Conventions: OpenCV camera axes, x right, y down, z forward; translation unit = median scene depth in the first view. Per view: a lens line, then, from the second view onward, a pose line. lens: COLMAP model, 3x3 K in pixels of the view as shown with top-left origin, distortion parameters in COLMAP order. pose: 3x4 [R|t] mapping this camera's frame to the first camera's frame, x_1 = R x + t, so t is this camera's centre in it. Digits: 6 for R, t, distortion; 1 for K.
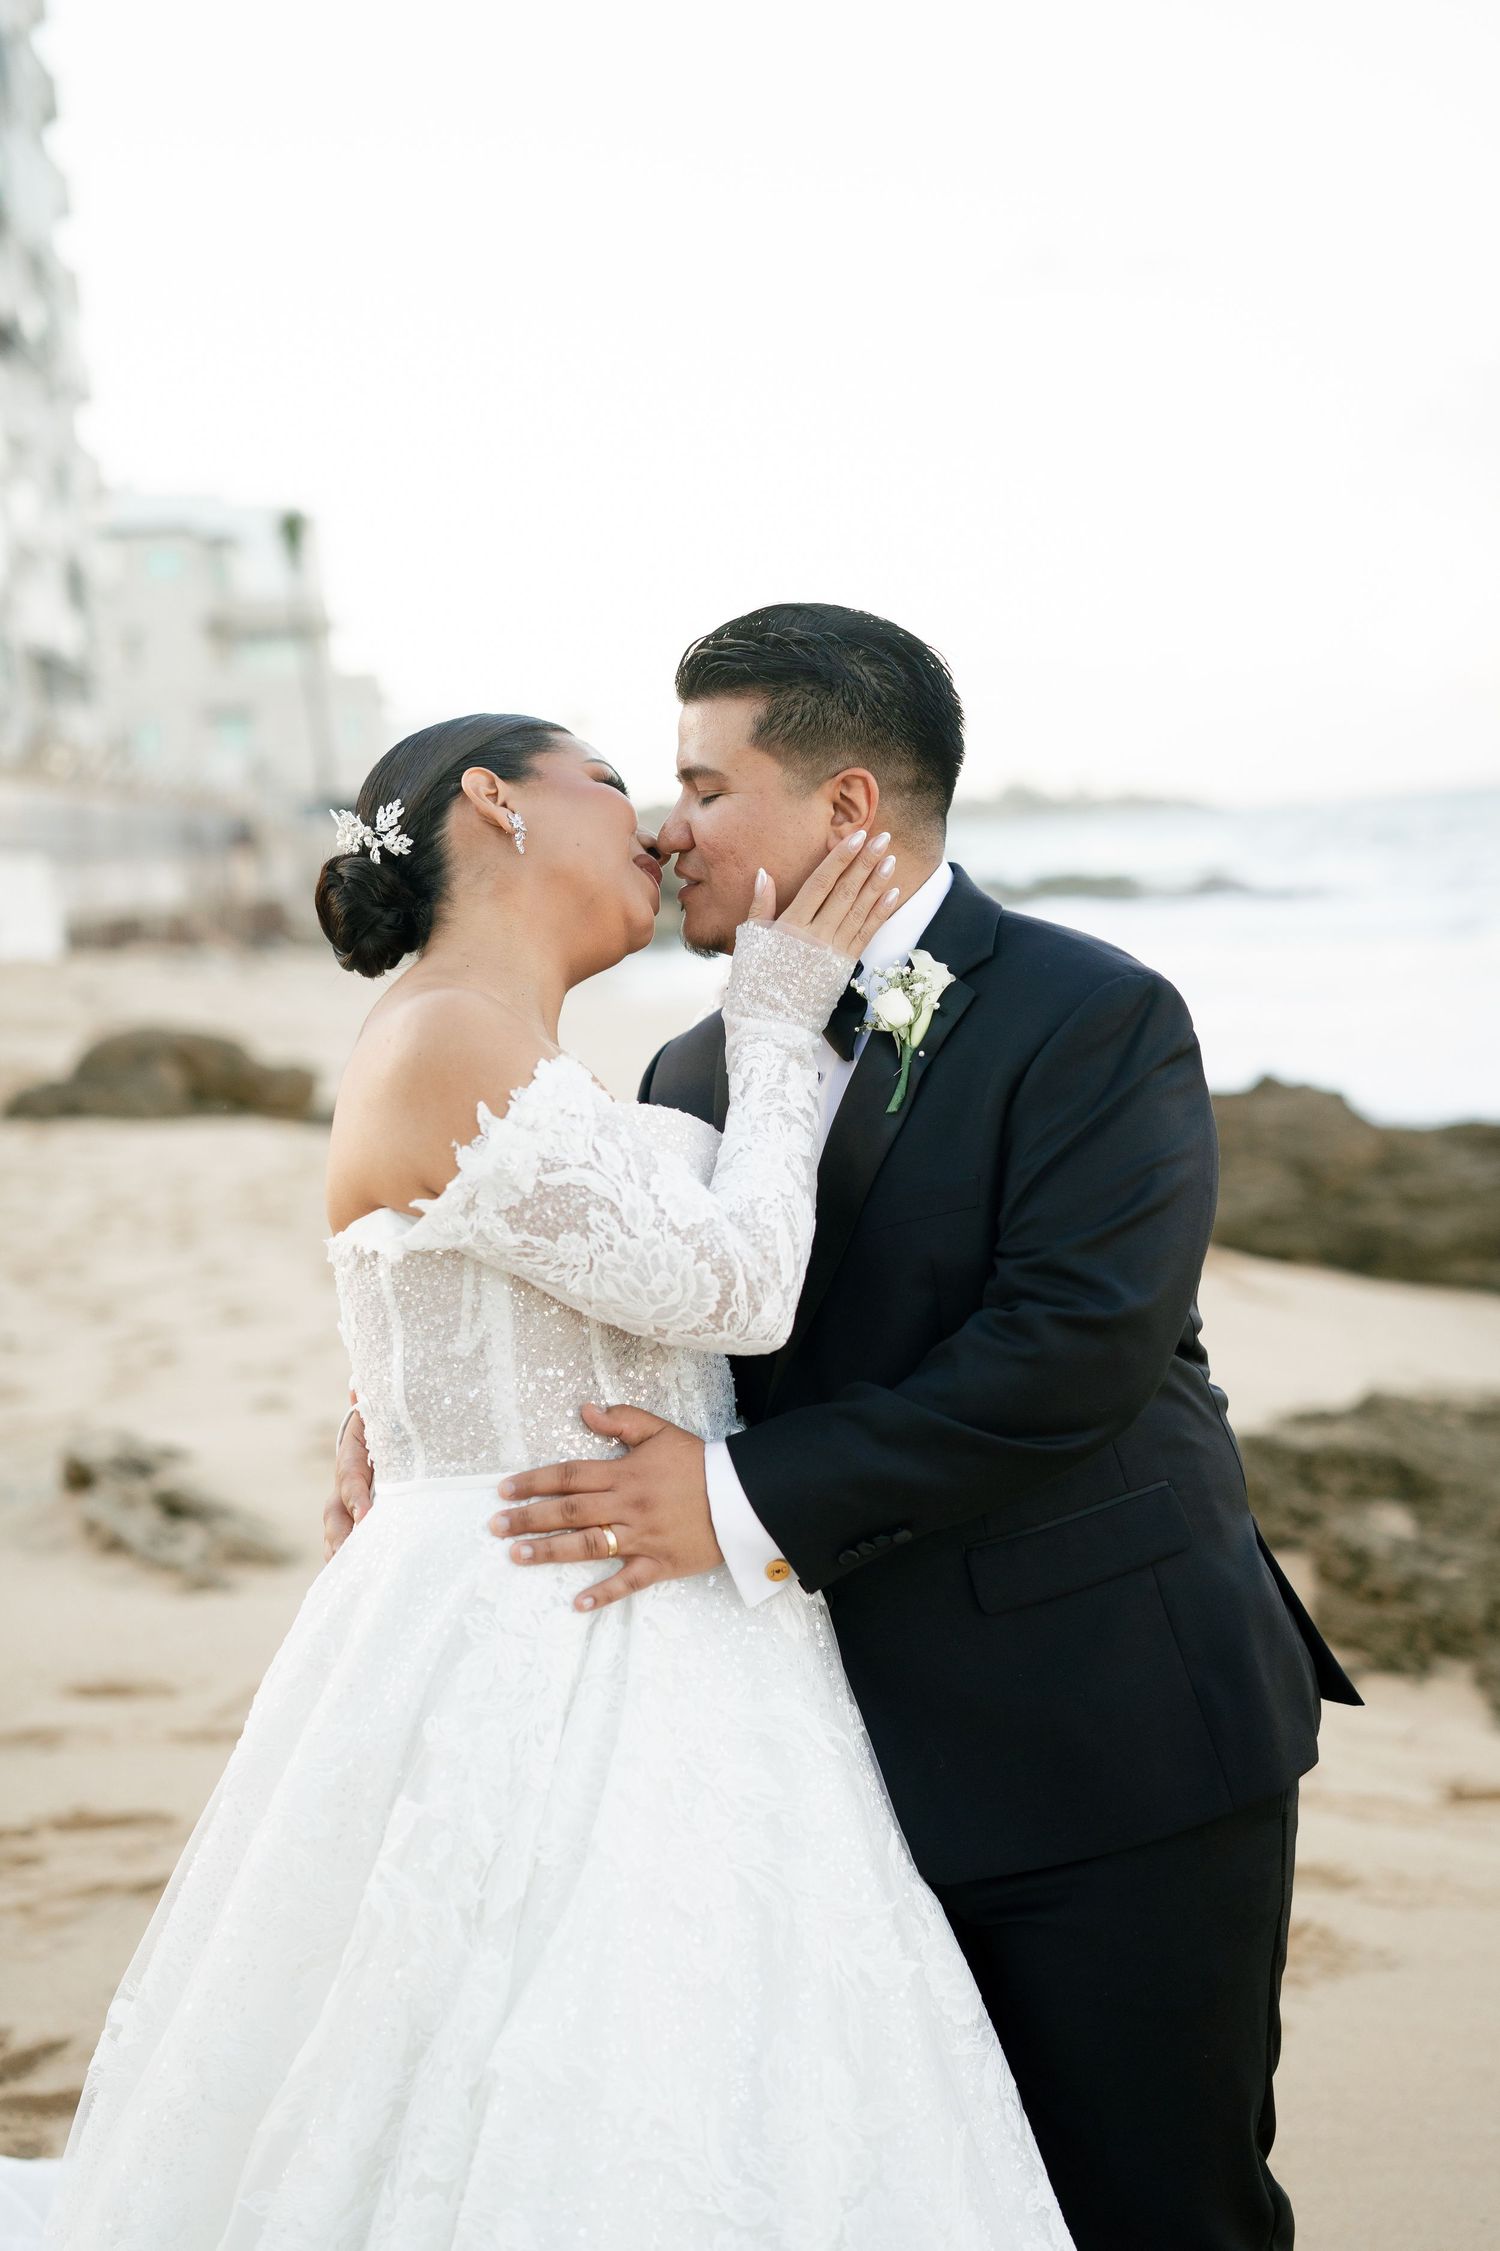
lens RADIAL K [[3196.5, 0, 750.0], [0, 3196.5, 1125.5], [0, 0, 1]] dist [0.128831, 0.014998]
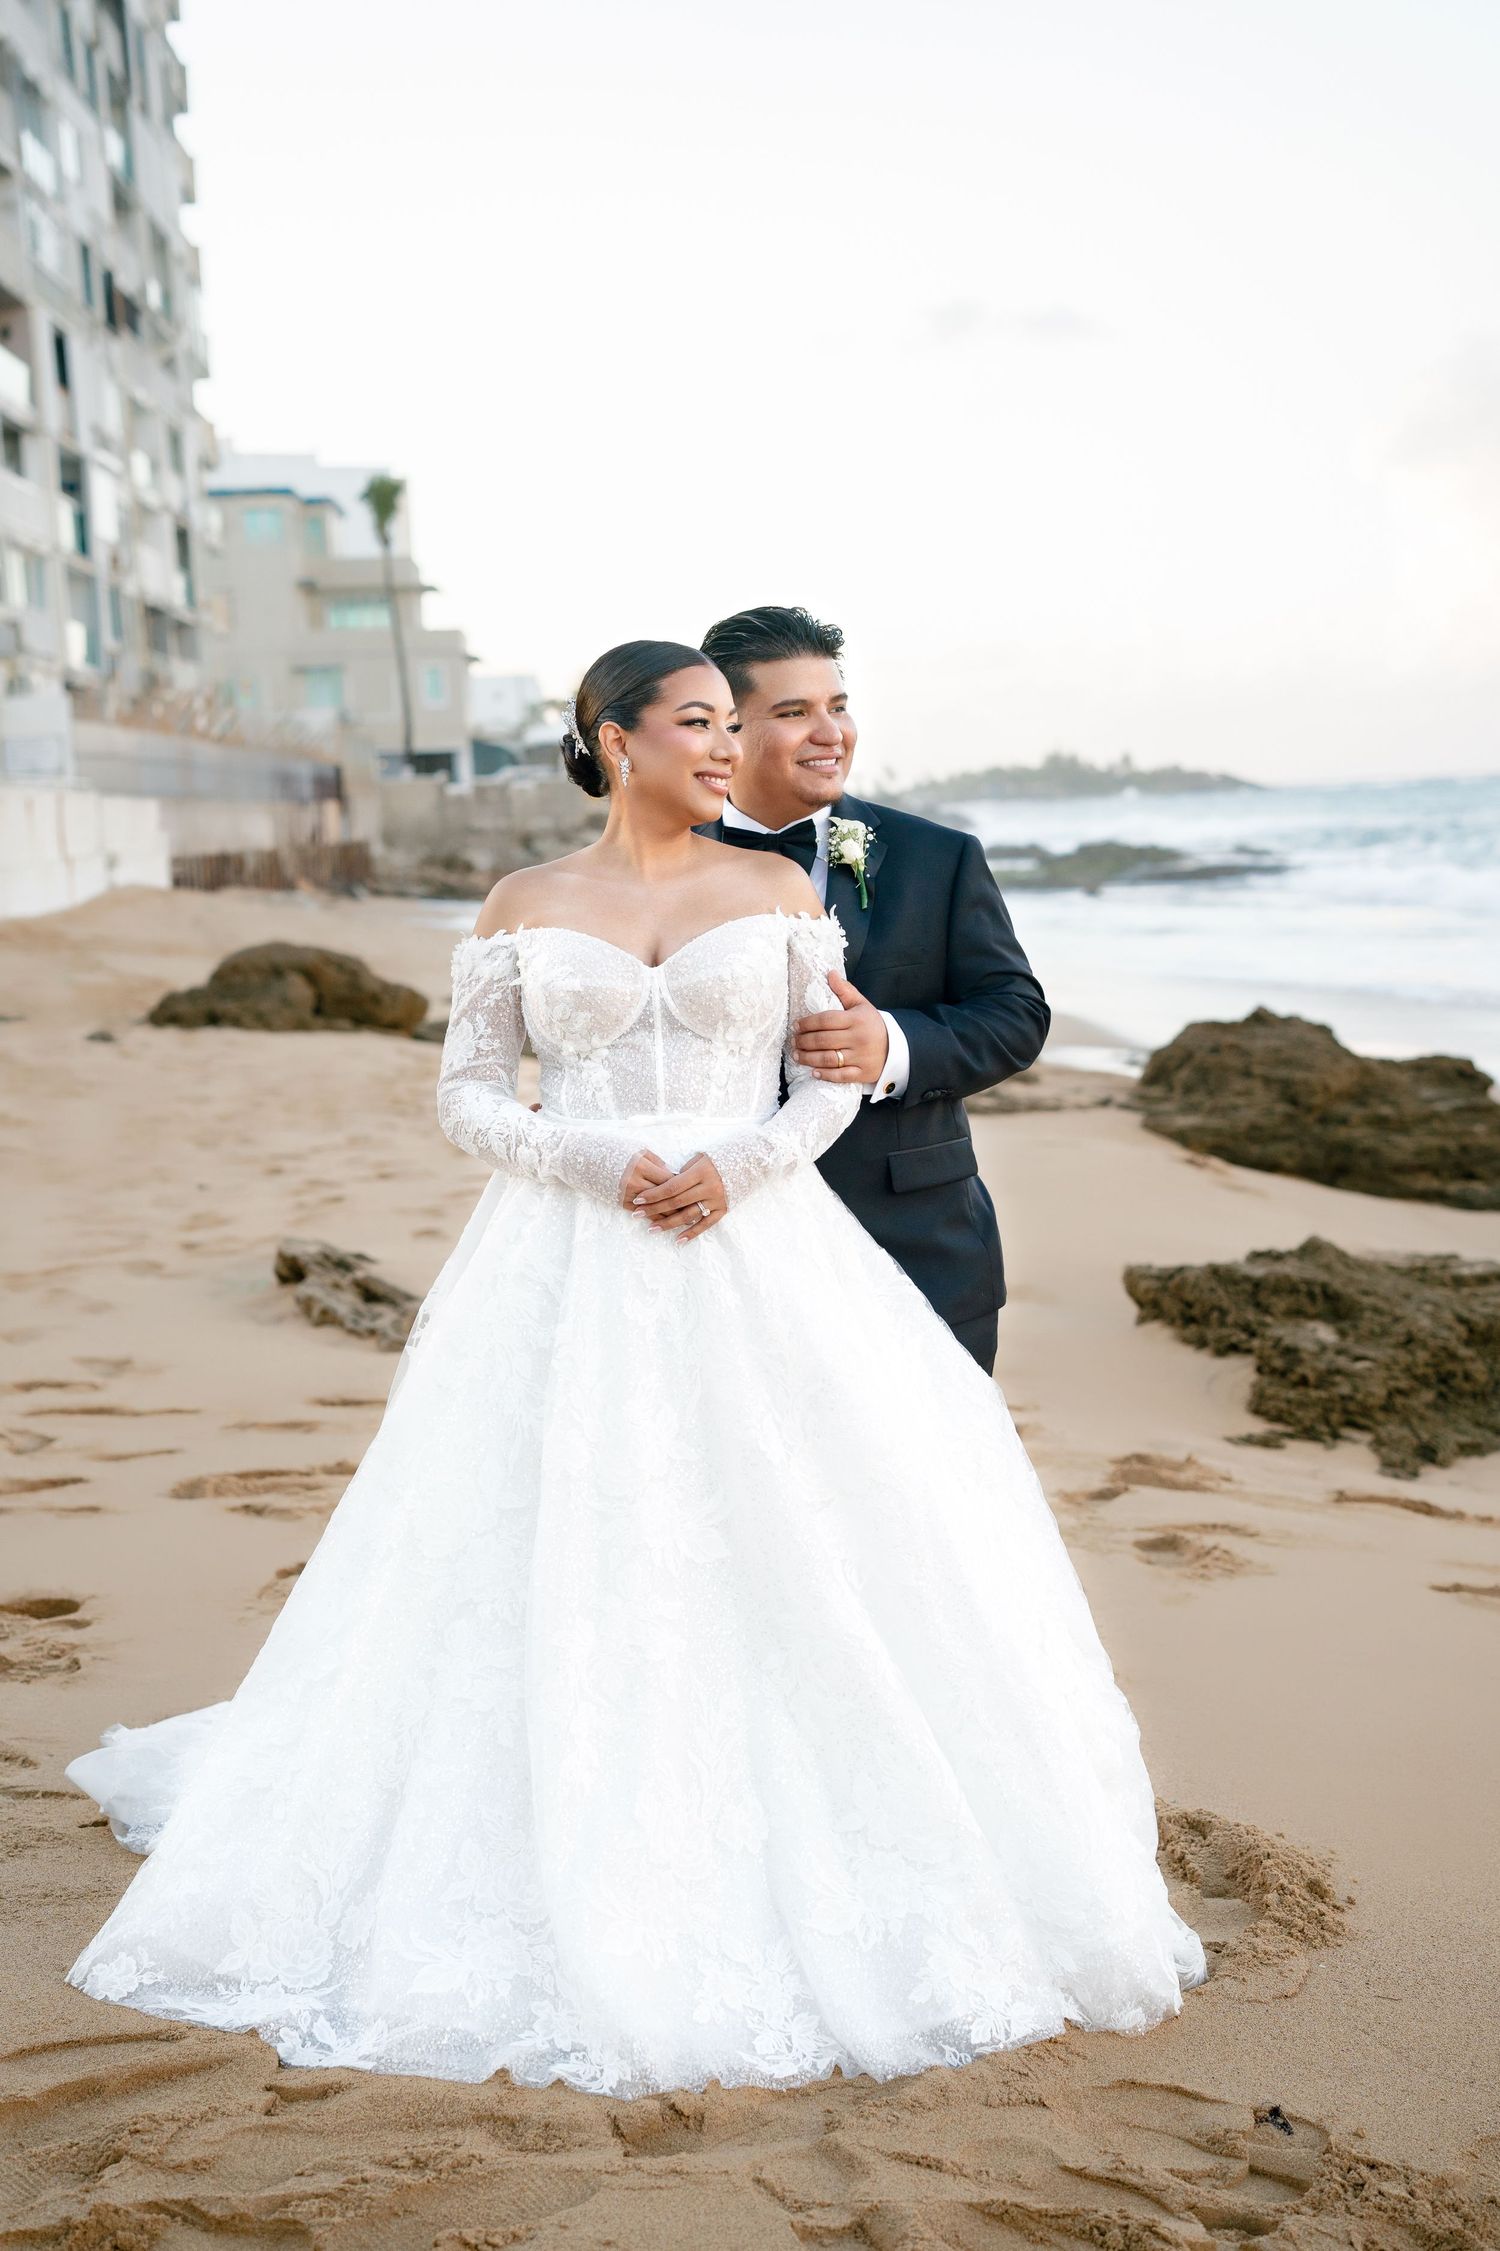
lens RADIAL K [[3036.0, 0, 750.0], [0, 3036.0, 1125.5], [0, 0, 1]] dist [0.085711, 0.023294]
pose [[0.999295, 0.034466, -0.014867, -0.005950], [-0.034218, 0.999276, 0.016625, 0.013044], [0.015429, -0.016105, 0.999751, -0.101560]]
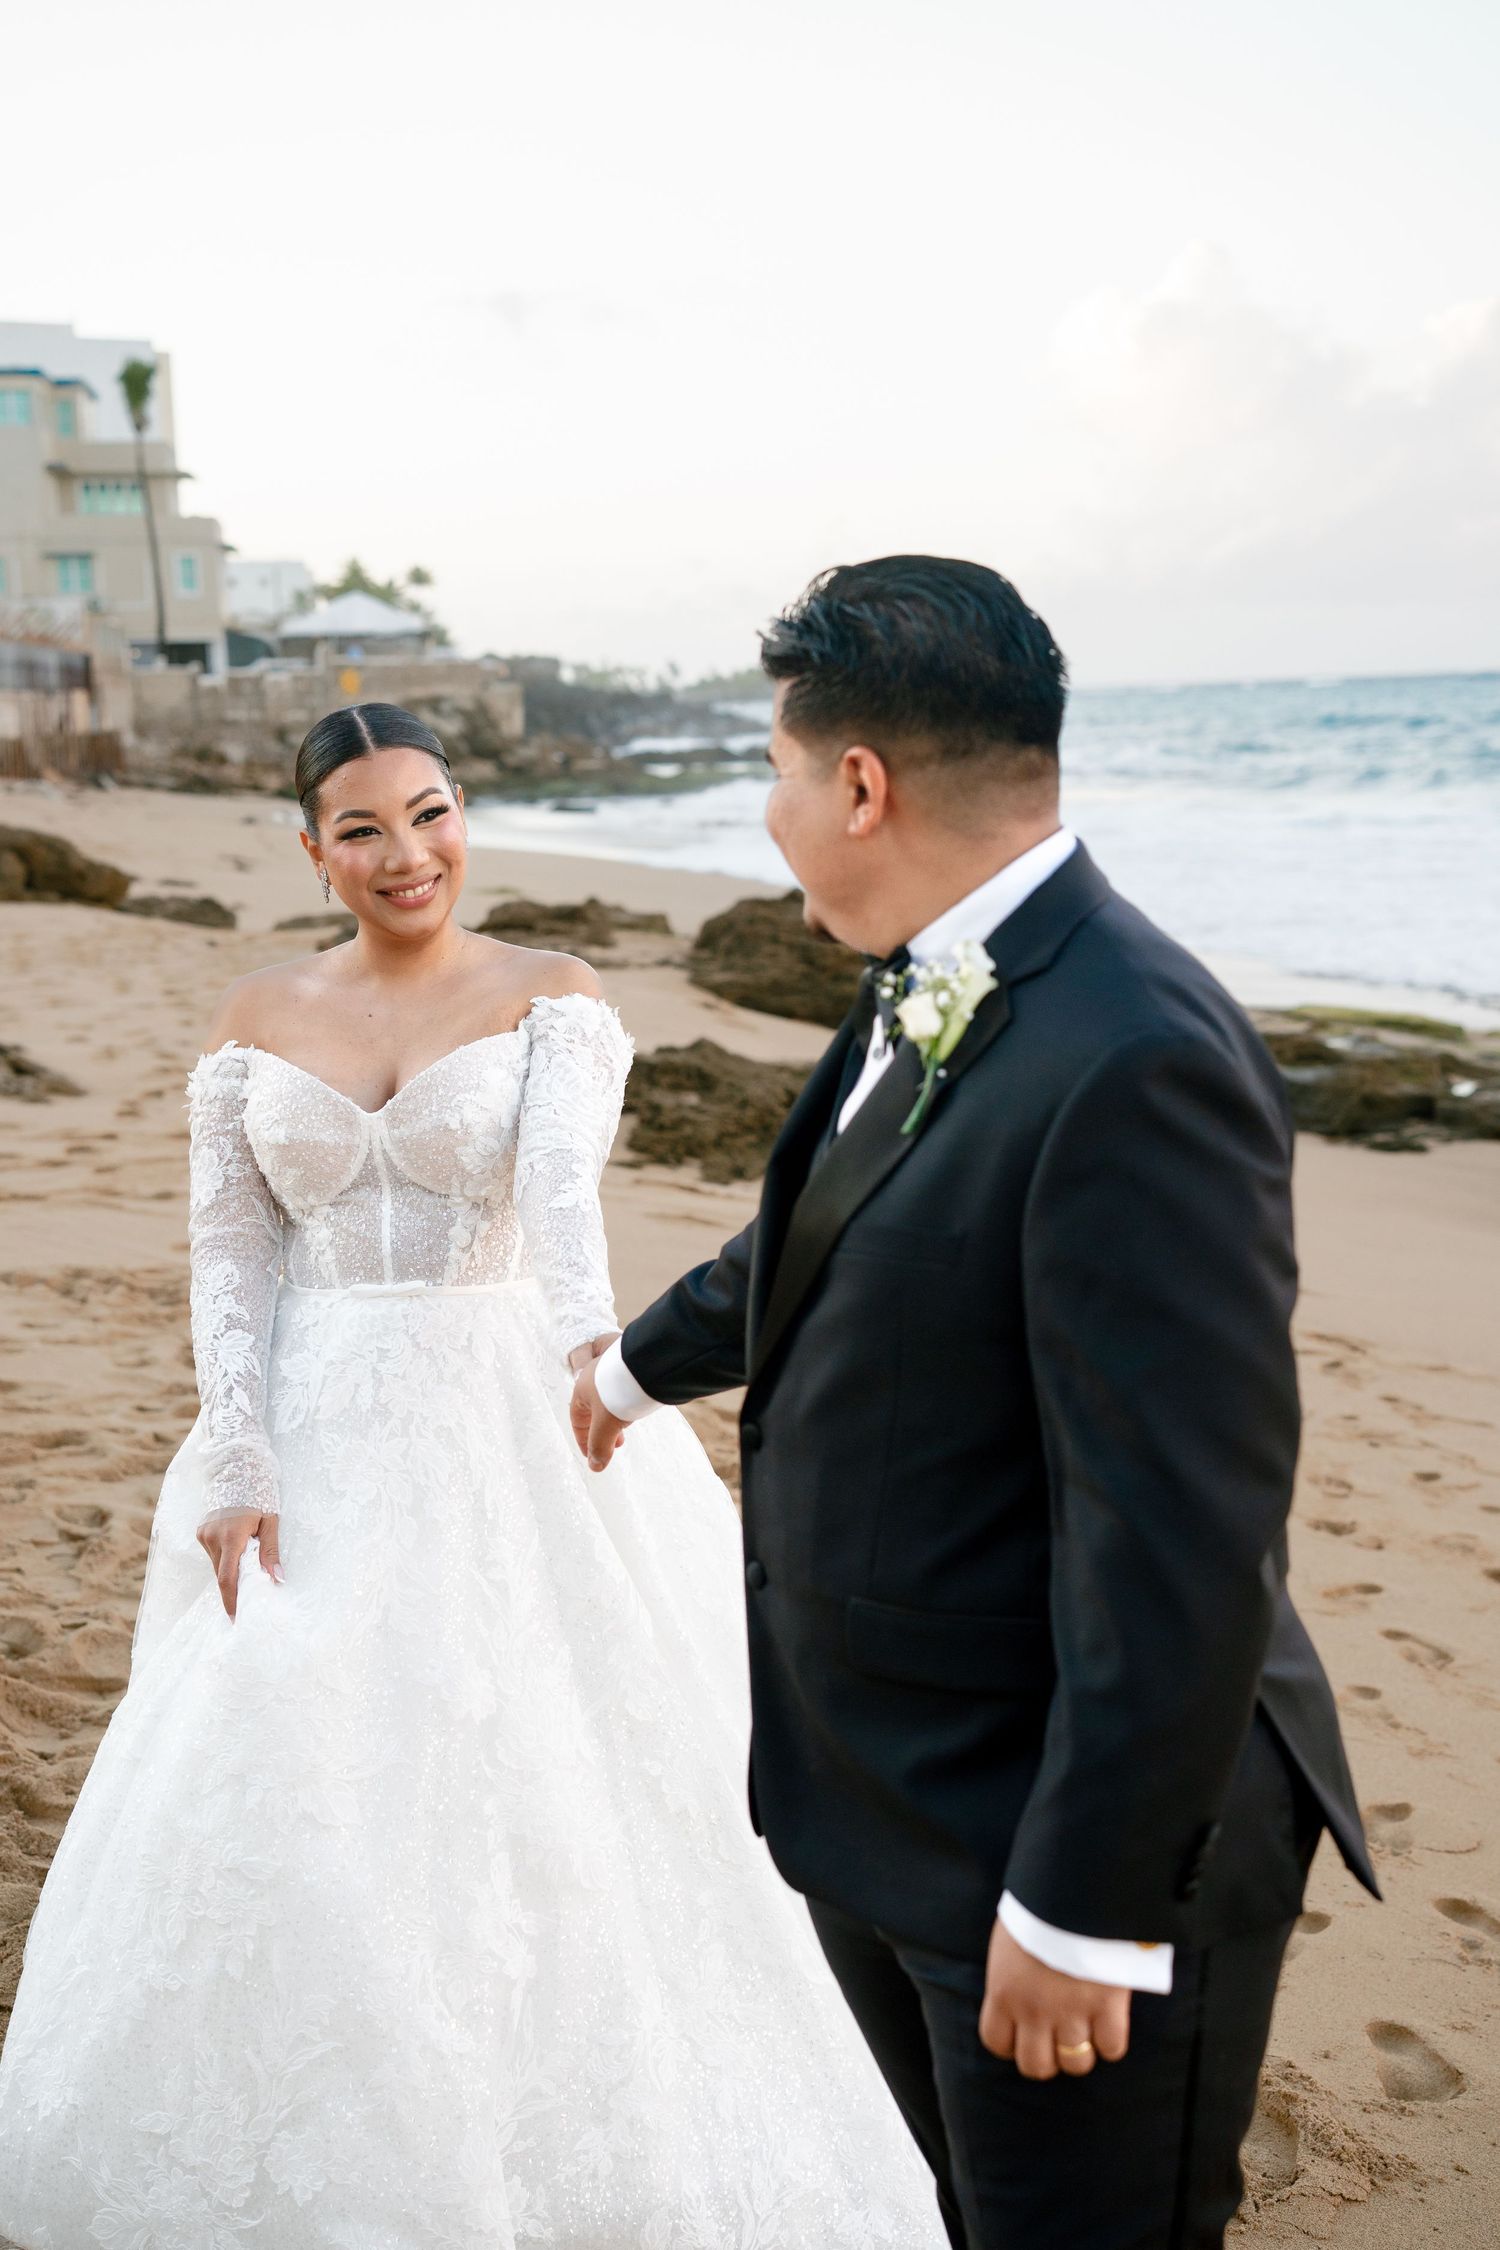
lens RADIAL K [[3034.6, 0, 750.0], [0, 3034.6, 1125.0], [0, 0, 1]] dist [0.085711, 0.023294]
pose [[0.997058, 0.042013, 0.064104, 0.057921], [-0.045014, 0.997921, 0.046122, 0.026166], [-0.062033, -0.048872, 0.996877, -0.349886]]
